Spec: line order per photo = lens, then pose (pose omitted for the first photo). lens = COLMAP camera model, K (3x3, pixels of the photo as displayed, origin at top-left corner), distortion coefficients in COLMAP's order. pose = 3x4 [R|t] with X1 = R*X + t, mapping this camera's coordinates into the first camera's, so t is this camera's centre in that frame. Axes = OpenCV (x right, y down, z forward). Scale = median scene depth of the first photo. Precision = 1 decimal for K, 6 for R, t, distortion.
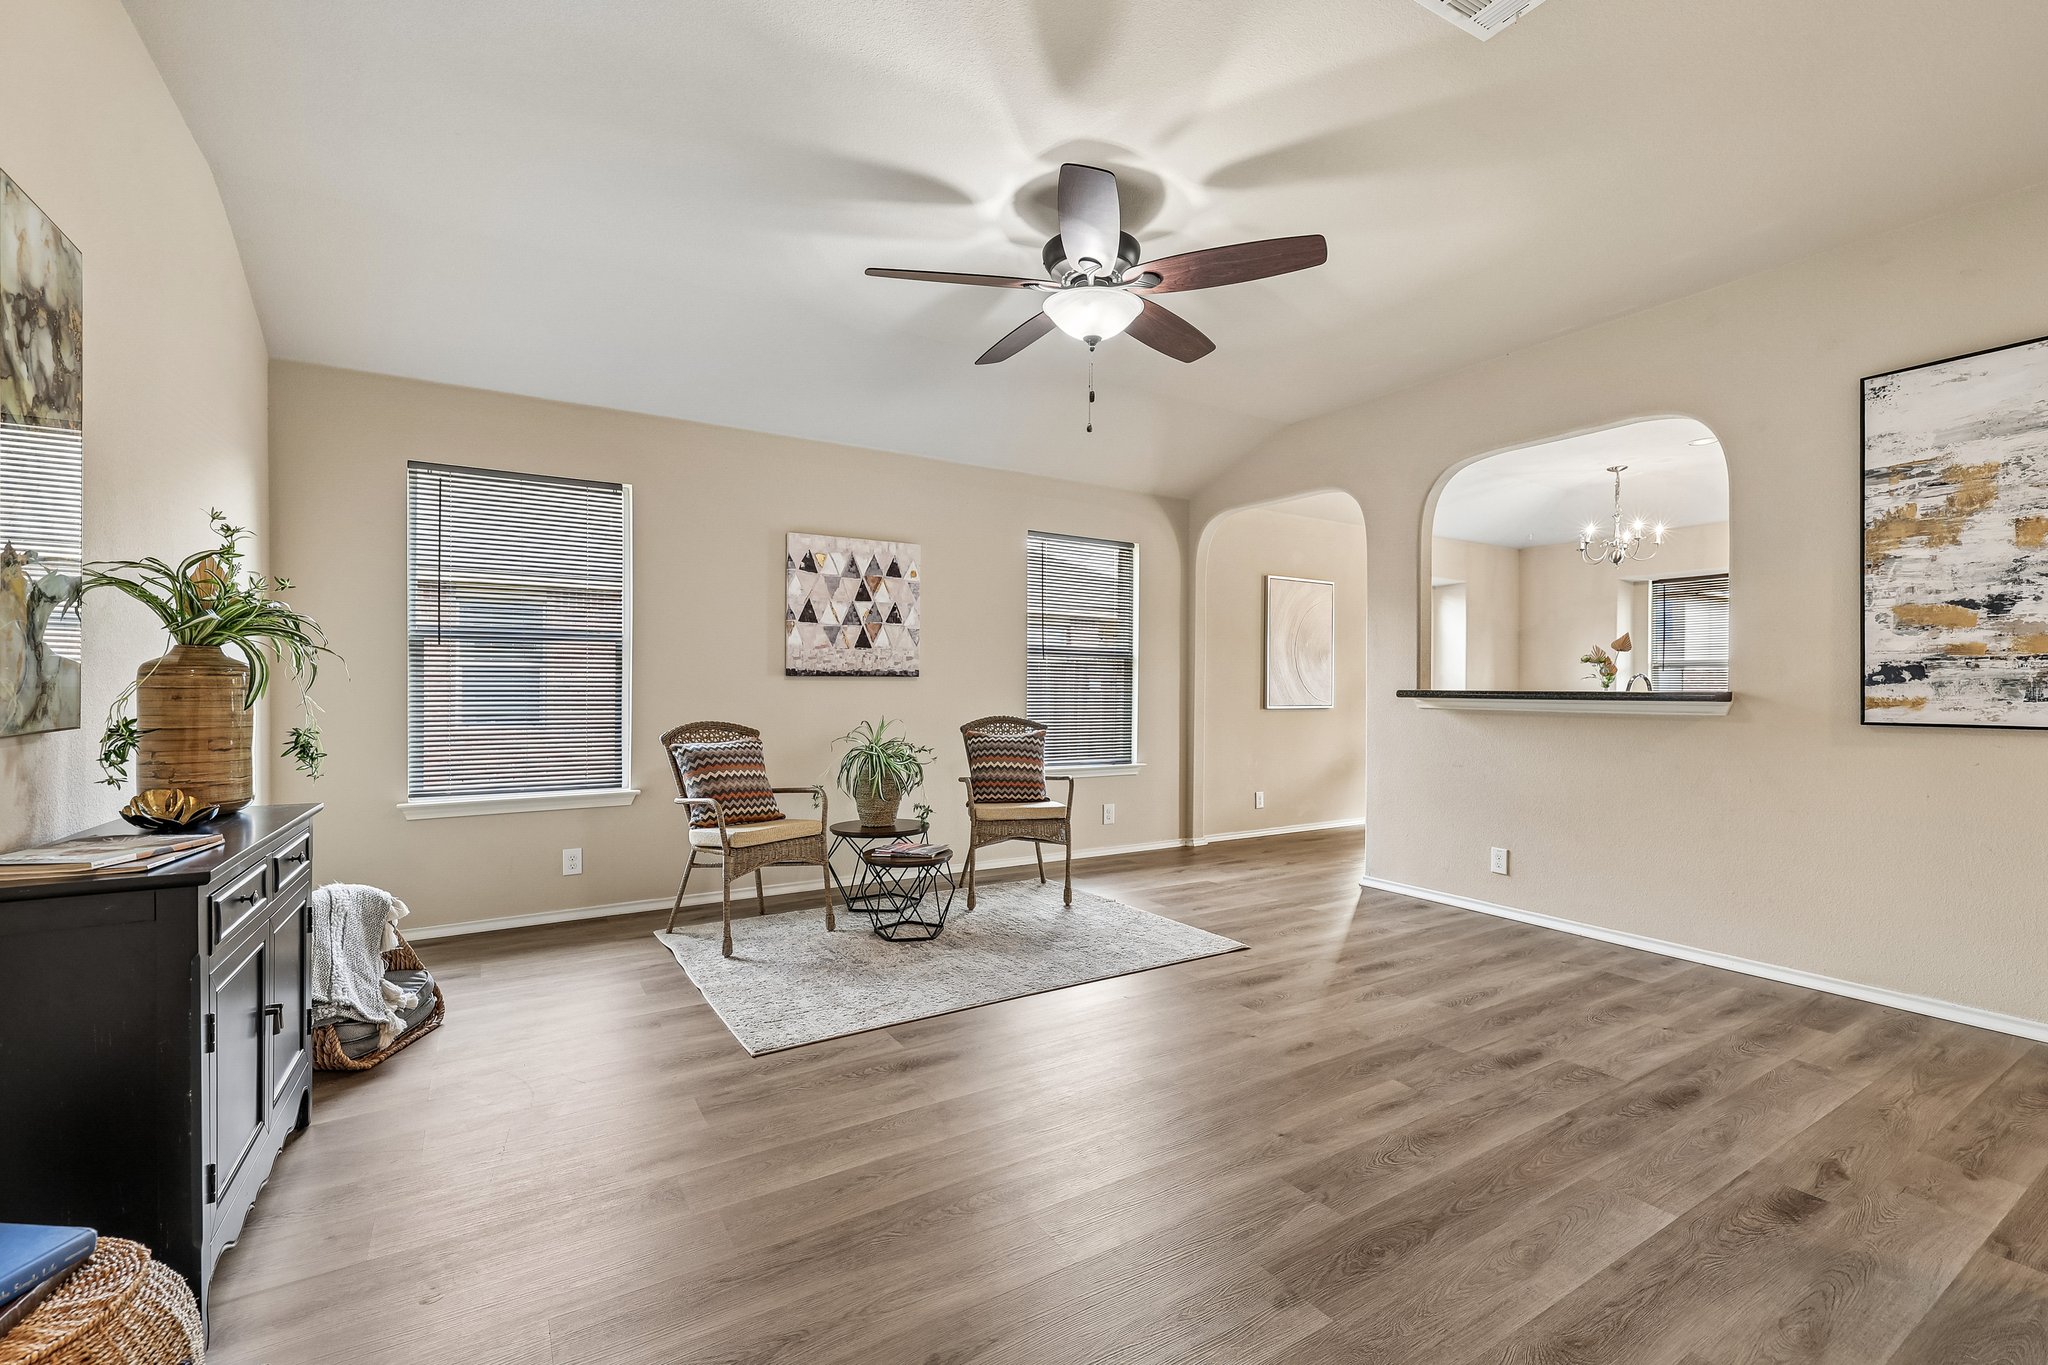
lens RADIAL K [[876.7, 0, 1028.2], [0, 876.7, 690.8], [0, 0, 1]] dist [-0.001809, -0.000021]
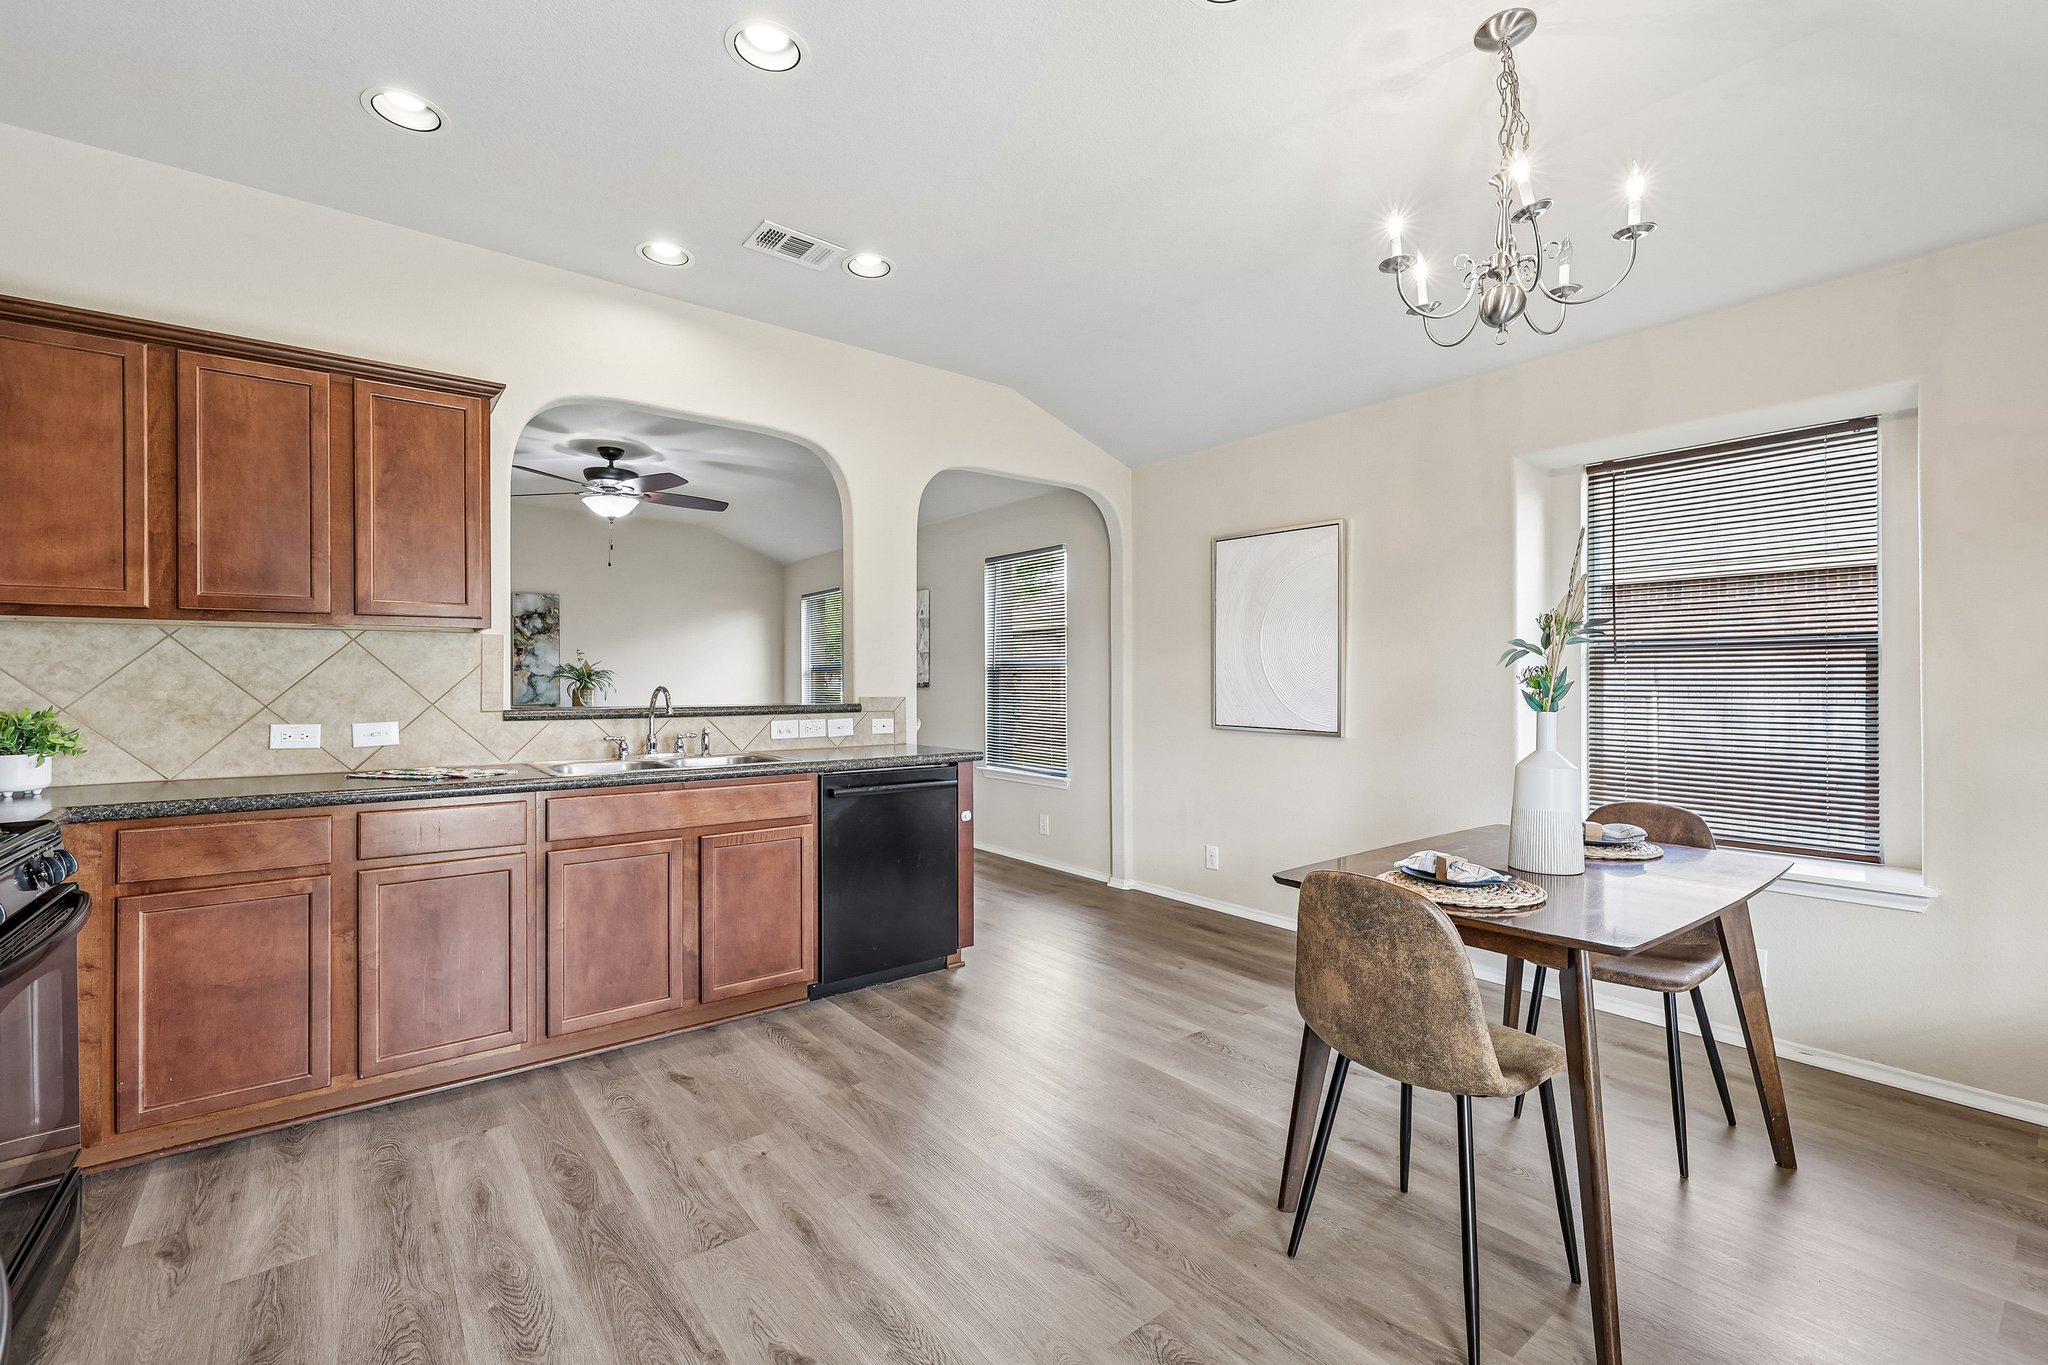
lens RADIAL K [[875.5, 0, 1027.0], [0, 875.5, 686.2], [0, 0, 1]] dist [-0.001317, 0.000391]
pose [[0.109972, -0.001255, -0.993934, 1.470848], [-0.002015, 0.999997, -0.001486, -0.019104], [0.993933, 0.002166, 0.109969, 1.194789]]
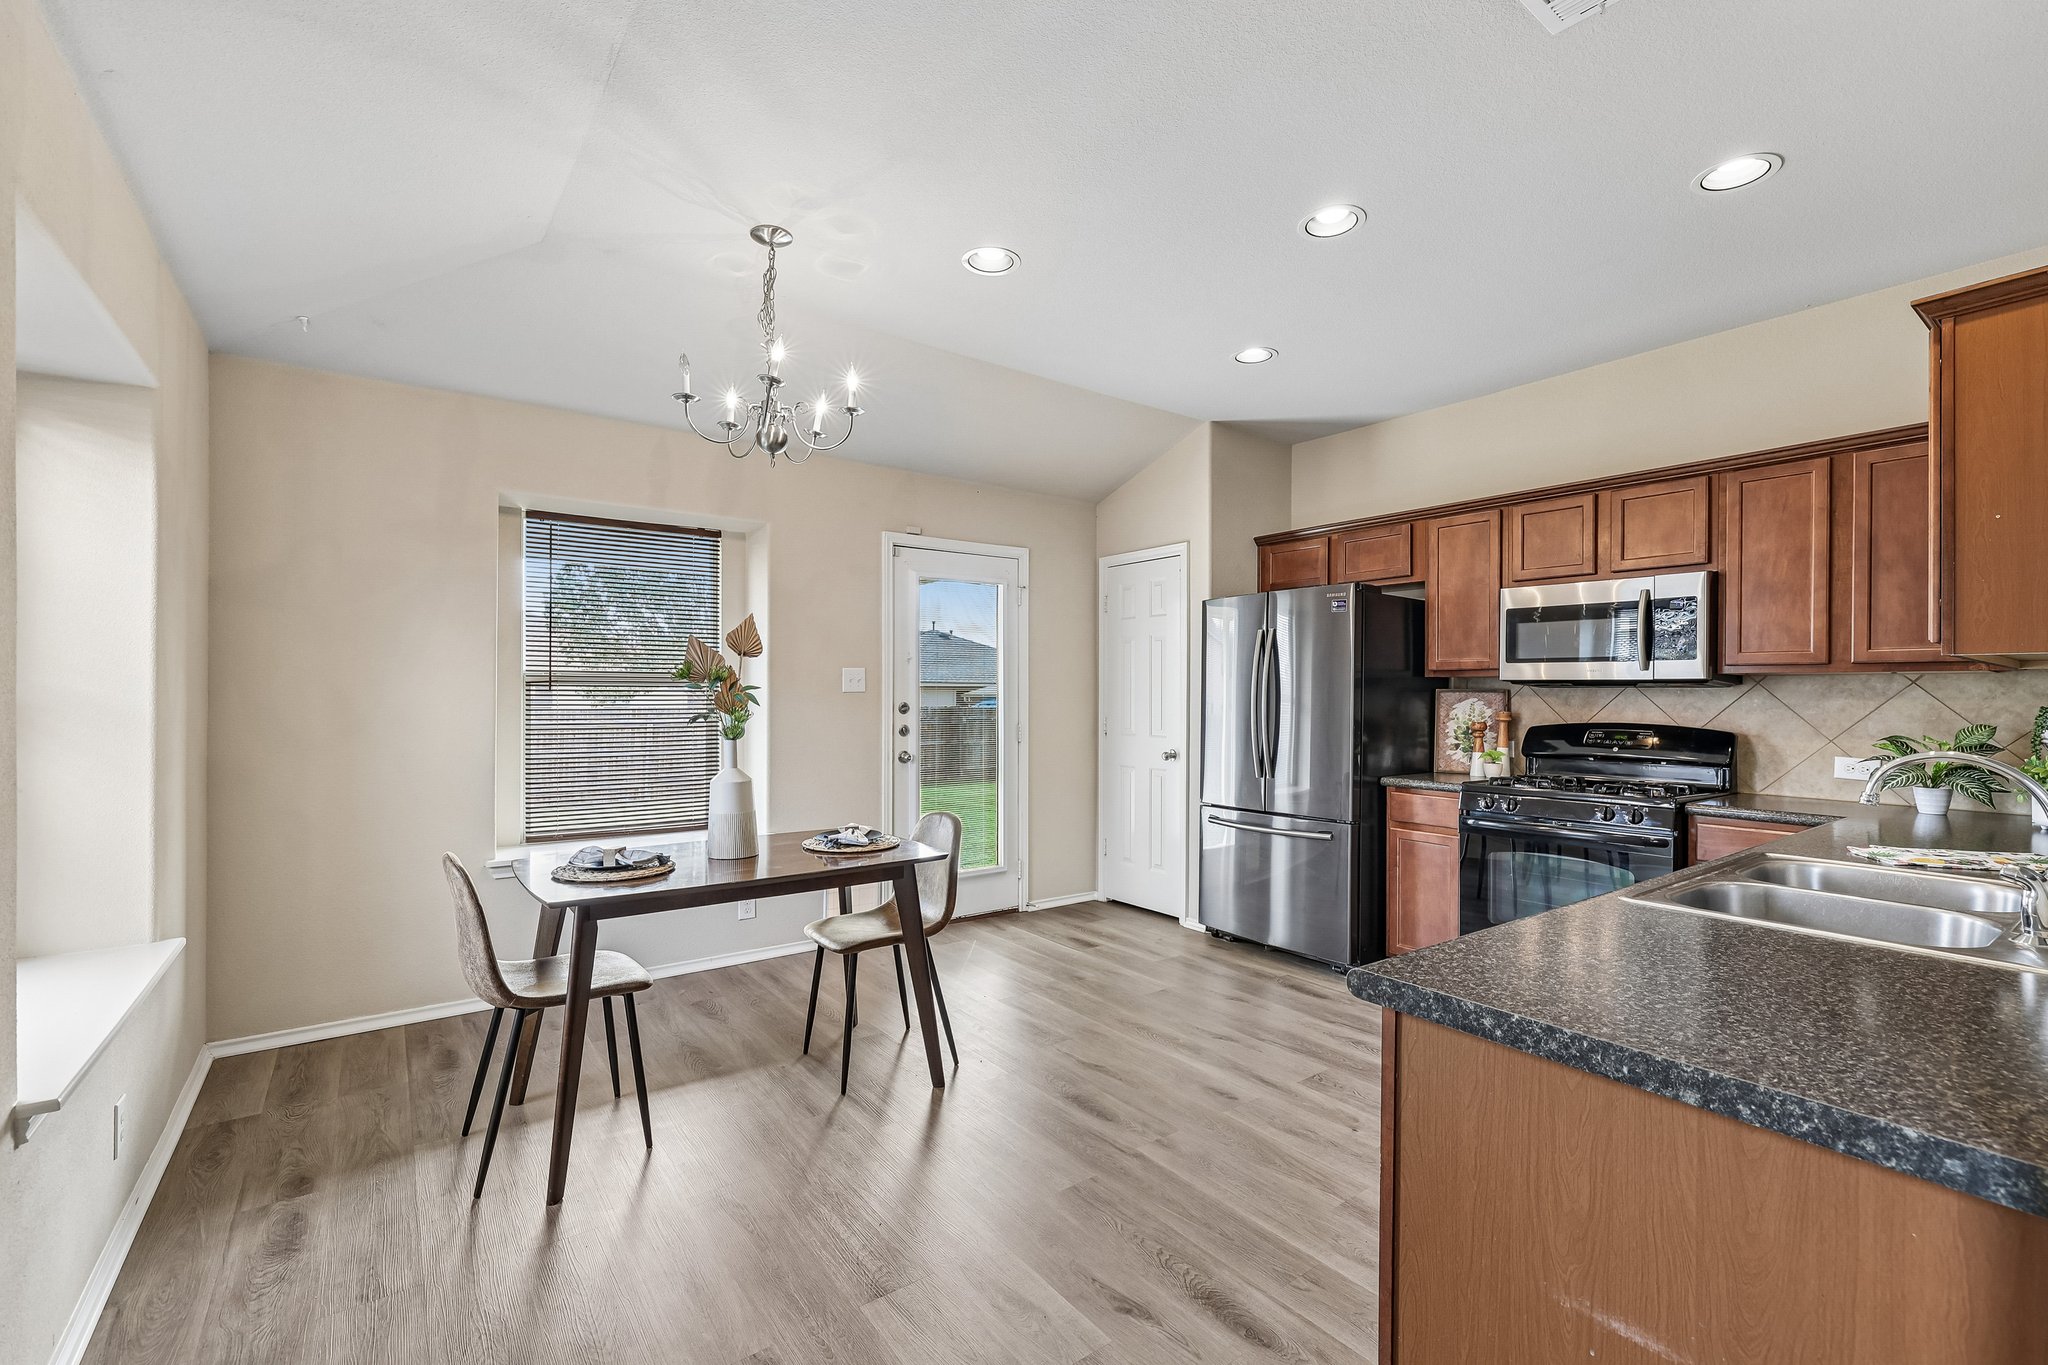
lens RADIAL K [[882.7, 0, 1031.7], [0, 882.7, 695.2], [0, 0, 1]] dist [-0.001315, 0.000070]
pose [[-0.083797, -0.008418, 0.996447, 0.334178], [-0.002052, 0.999964, 0.008275, -0.045769], [-0.996481, -0.001351, -0.083812, 1.372500]]
